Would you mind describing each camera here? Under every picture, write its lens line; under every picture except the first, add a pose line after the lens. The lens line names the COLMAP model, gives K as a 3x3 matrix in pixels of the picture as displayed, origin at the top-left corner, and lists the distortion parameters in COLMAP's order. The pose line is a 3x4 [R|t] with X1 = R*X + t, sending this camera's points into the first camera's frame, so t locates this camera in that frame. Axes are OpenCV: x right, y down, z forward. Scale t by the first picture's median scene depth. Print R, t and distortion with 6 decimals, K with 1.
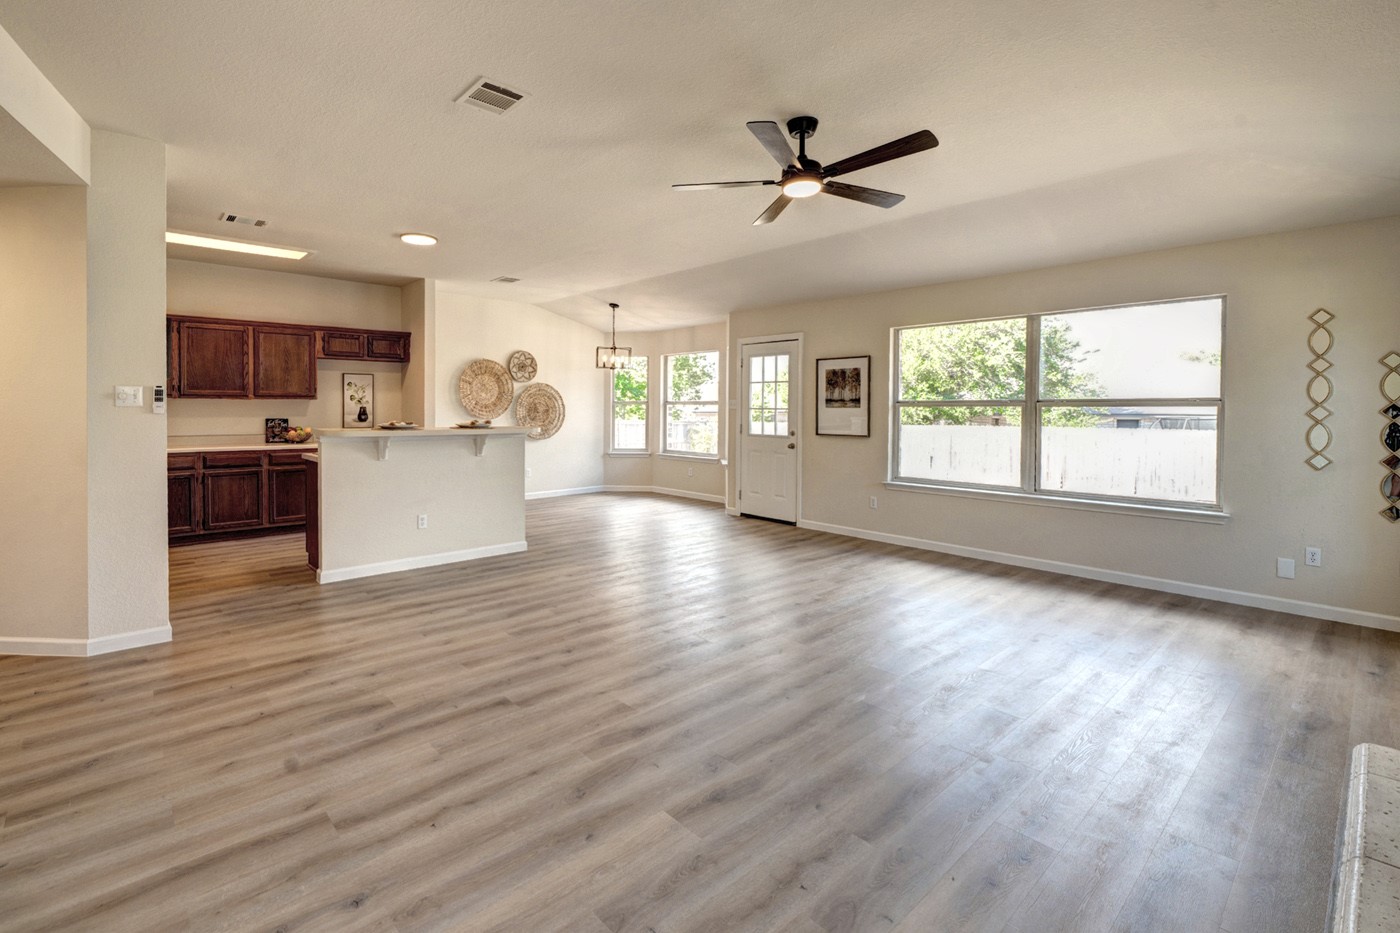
lens RADIAL K [[617.2, 0, 649.3], [0, 617.2, 413.8], [0, 0, 1]] dist [0.005587, -0.005872]
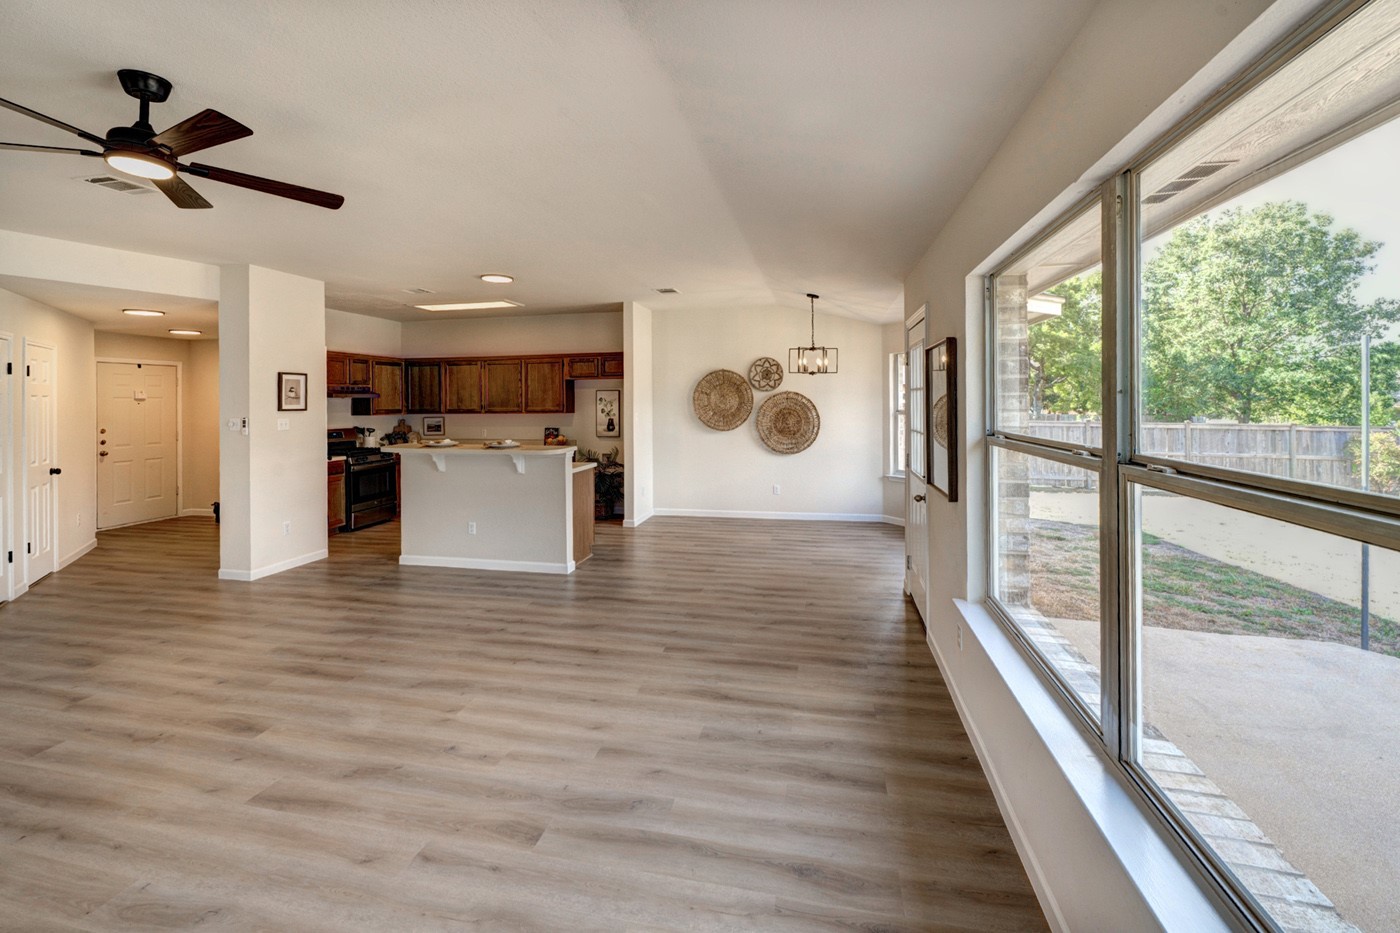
lens RADIAL K [[579.6, 0, 698.3], [0, 579.6, 405.8], [0, 0, 1]] dist [0.011143, -0.007253]
pose [[0.605029, -0.001643, -0.796202, 0.544630], [0.001584, 0.999998, -0.000859, -0.037083], [0.796202, -0.000742, 0.605031, 0.506144]]
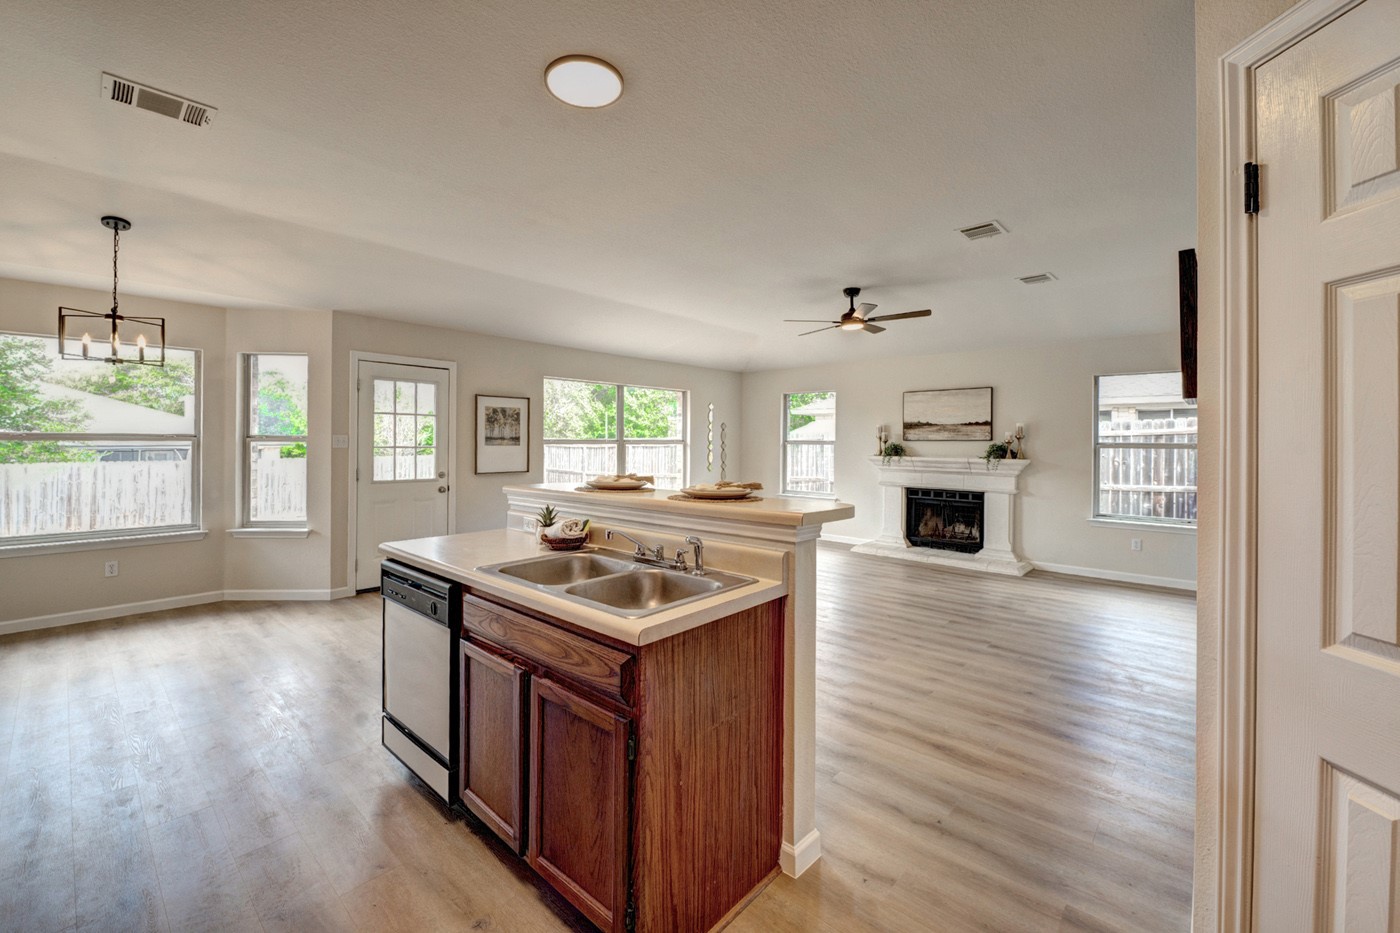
lens RADIAL K [[579.6, 0, 680.8], [0, 579.6, 443.7], [0, 0, 1]] dist [0.011143, -0.007253]
pose [[-0.101970, -0.006988, 0.994763, -0.626693], [0.004552, 0.999962, 0.007491, -0.017740], [-0.994777, 0.005292, -0.101934, 0.759393]]
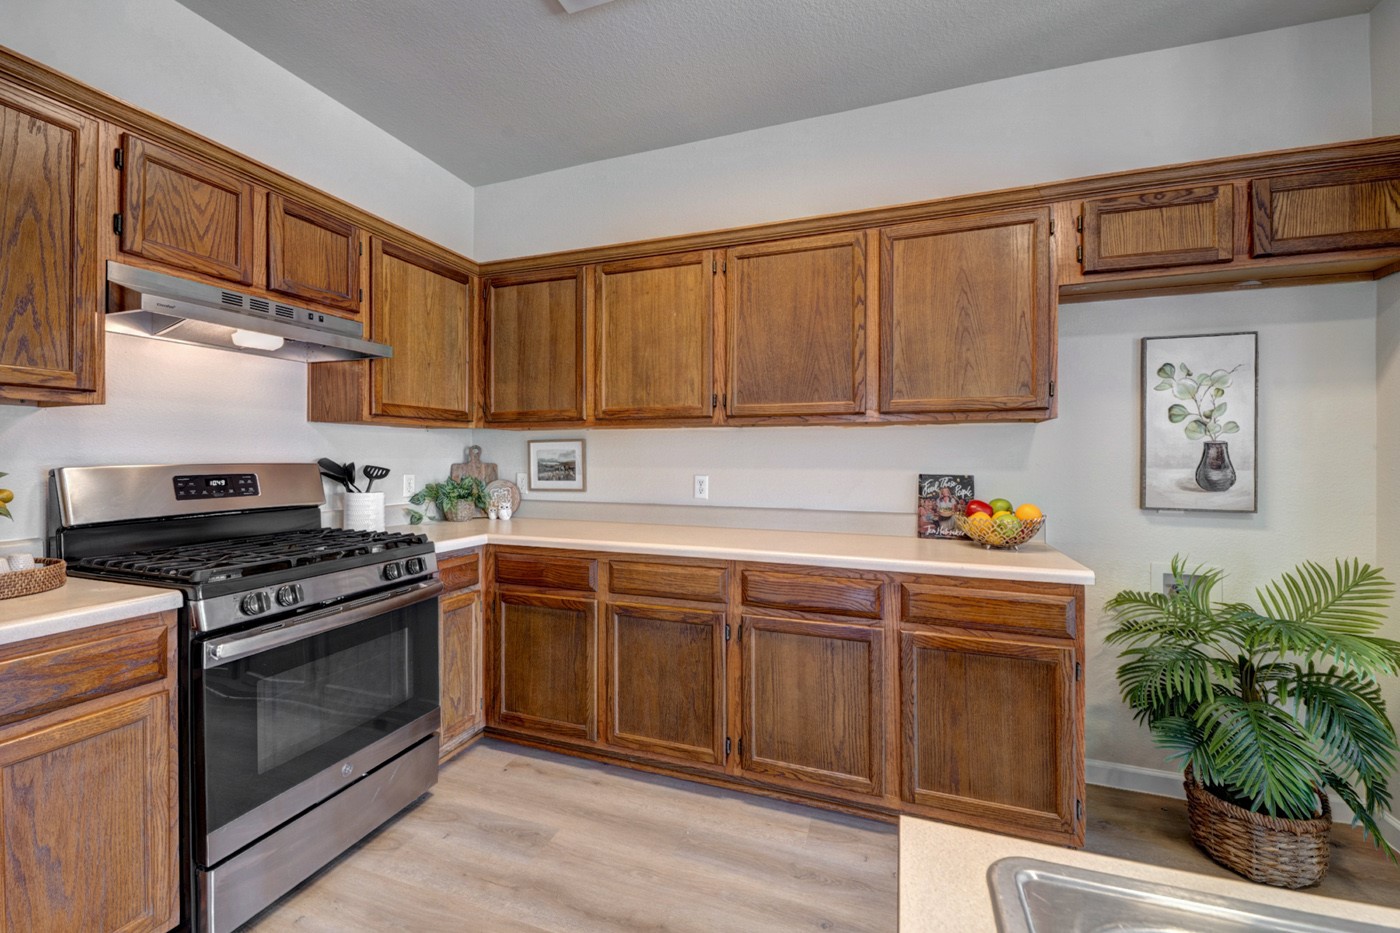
lens RADIAL K [[579.6, 0, 694.6], [0, 579.6, 458.5], [0, 0, 1]] dist [0.011143, -0.007253]
pose [[0.484271, 0.000466, -0.874918, -0.364171], [-0.011523, 0.999917, -0.005846, 0.001276], [0.874842, 0.012912, 0.484236, 0.688645]]
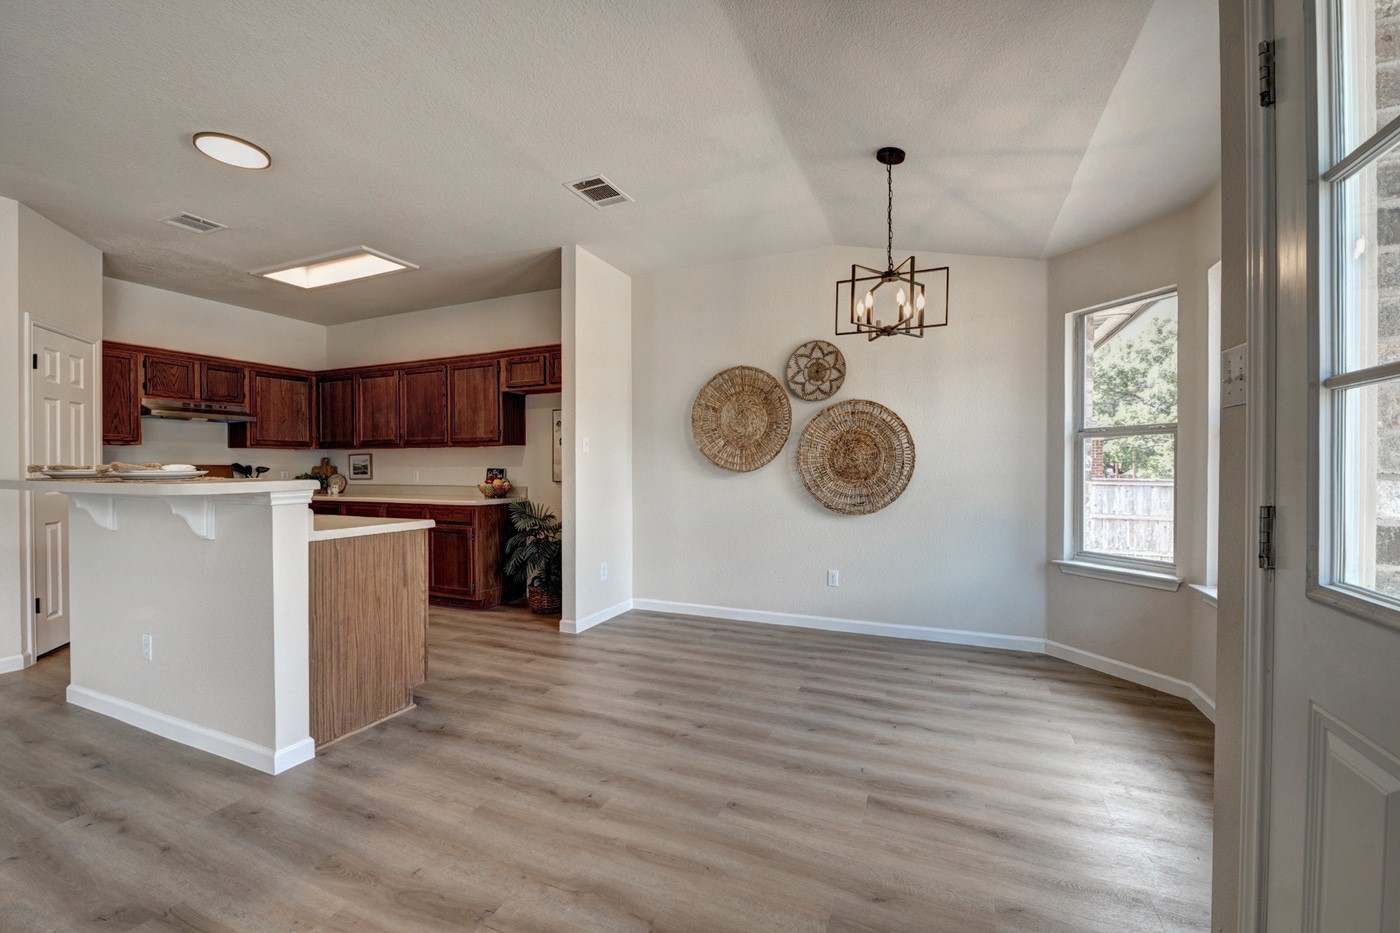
lens RADIAL K [[579.6, 0, 700.9], [0, 579.6, 476.7], [0, 0, 1]] dist [0.011143, -0.007253]
pose [[0.423854, 0.009764, -0.905678, 0.246720], [-0.004903, 0.999952, 0.008485, 0.010345], [0.905717, 0.000844, 0.423882, 0.910338]]
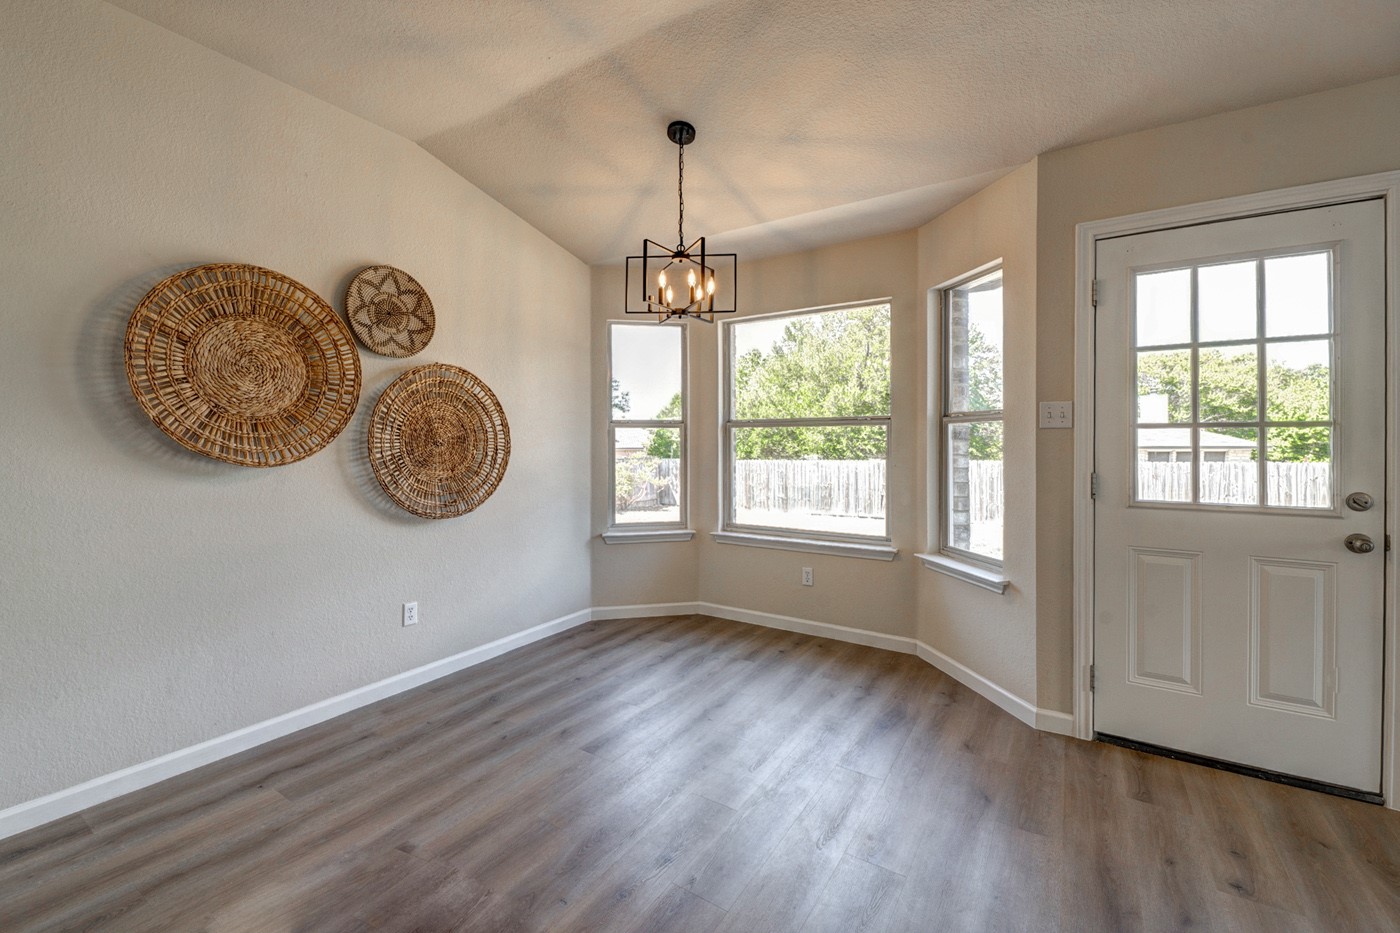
lens RADIAL K [[579.6, 0, 690.0], [0, 579.6, 444.3], [0, 0, 1]] dist [0.011143, -0.007253]
pose [[0.962791, -0.005767, 0.270186, -0.169458], [0.008524, 0.999923, -0.009033, 0.002527], [-0.270113, 0.011000, 0.962766, 0.824751]]
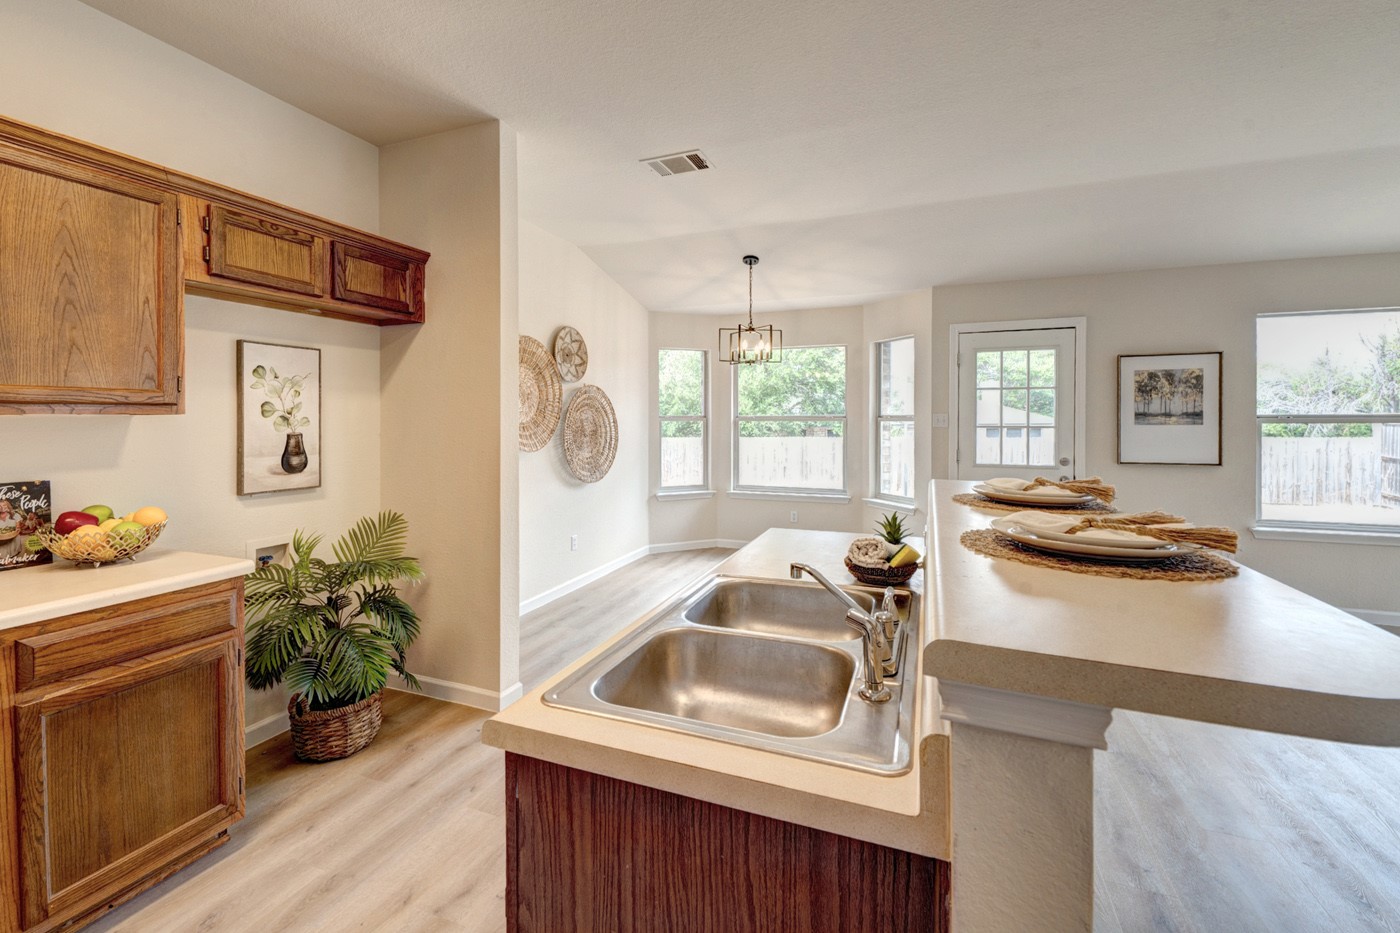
lens RADIAL K [[579.6, 0, 698.9], [0, 579.6, 422.4], [0, 0, 1]] dist [0.011143, -0.007253]
pose [[0.887898, -0.008044, 0.459970, -0.439983], [0.010827, 0.999936, -0.003412, -0.015467], [-0.459913, 0.008010, 0.887928, 0.618417]]
